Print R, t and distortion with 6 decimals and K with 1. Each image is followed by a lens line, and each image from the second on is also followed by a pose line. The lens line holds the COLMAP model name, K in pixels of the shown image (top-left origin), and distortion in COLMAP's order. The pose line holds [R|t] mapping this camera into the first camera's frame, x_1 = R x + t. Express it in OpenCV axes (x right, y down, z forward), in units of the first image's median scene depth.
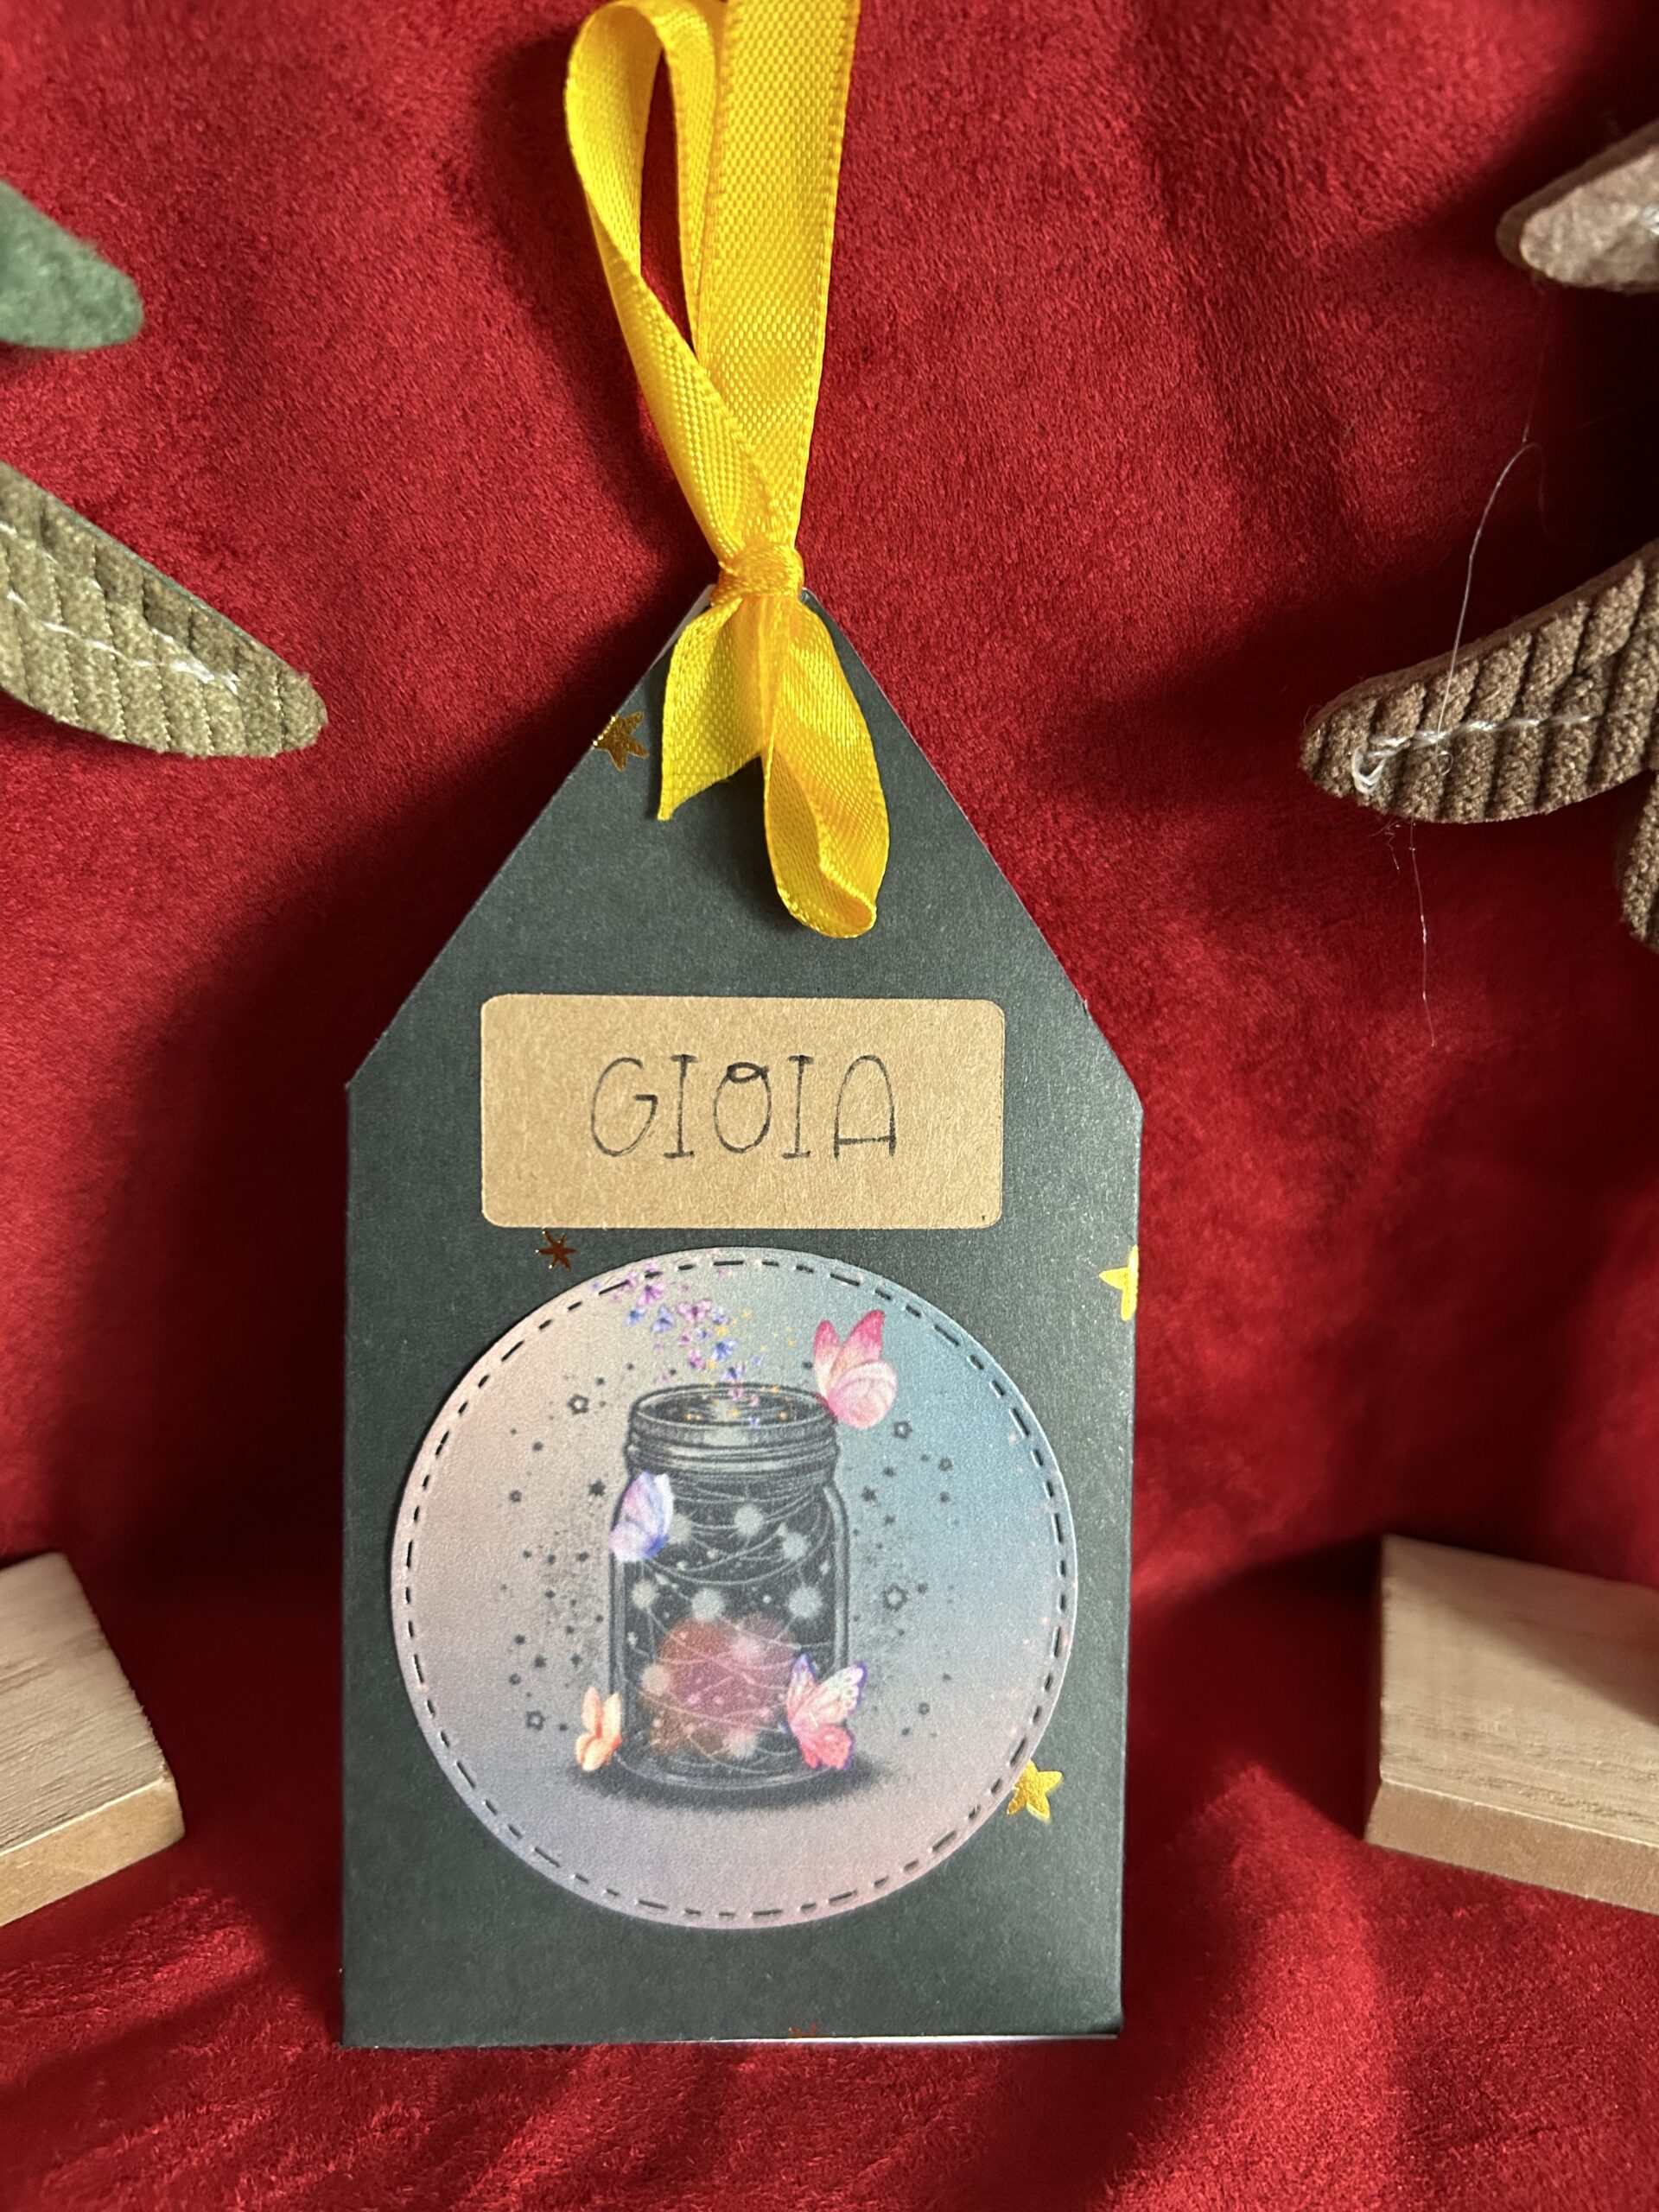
lens RADIAL K [[2018.7, 0, 813.9], [0, 2018.7, 1169.3], [0, 0, 1]] dist [-0.018566, -0.027230]
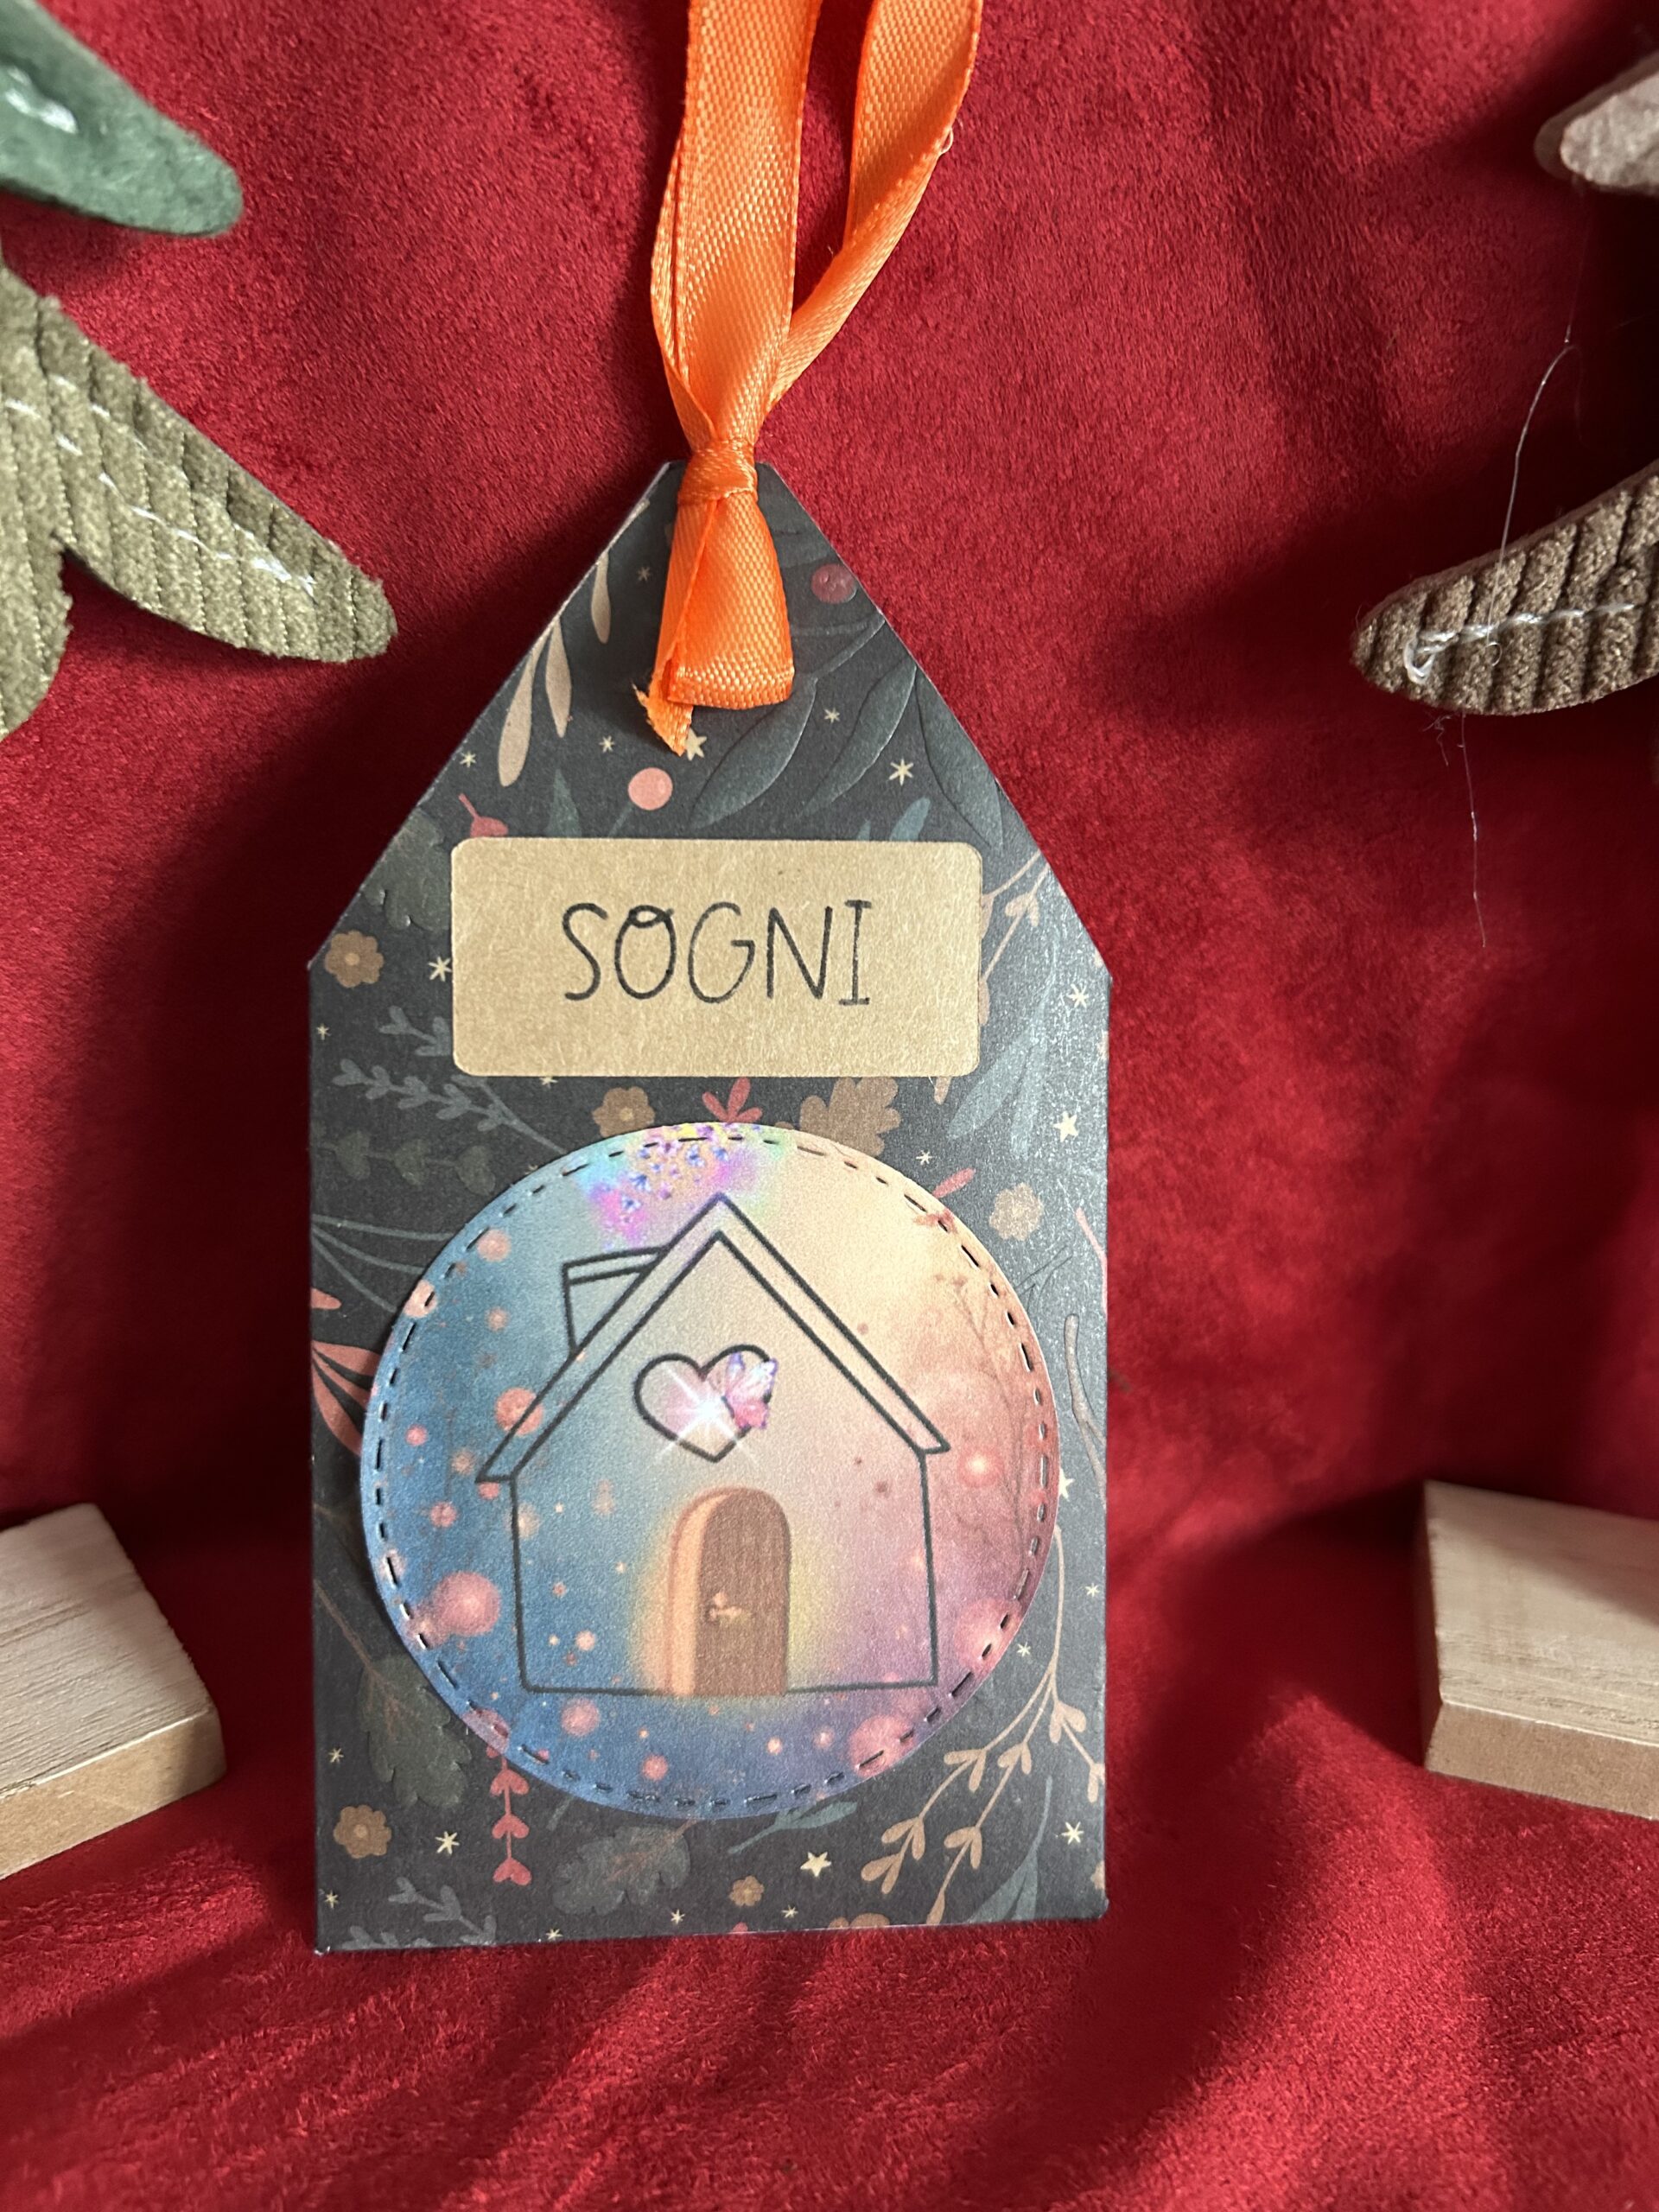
lens RADIAL K [[2018.7, 0, 840.1], [0, 2018.7, 1129.9], [0, 0, 1]] dist [-0.018566, -0.027230]
pose [[0.999511, -0.004878, 0.030896, -0.052904], [0.007159, 0.997221, -0.074156, 0.111534], [-0.030449, 0.074341, 0.996768, -0.003045]]
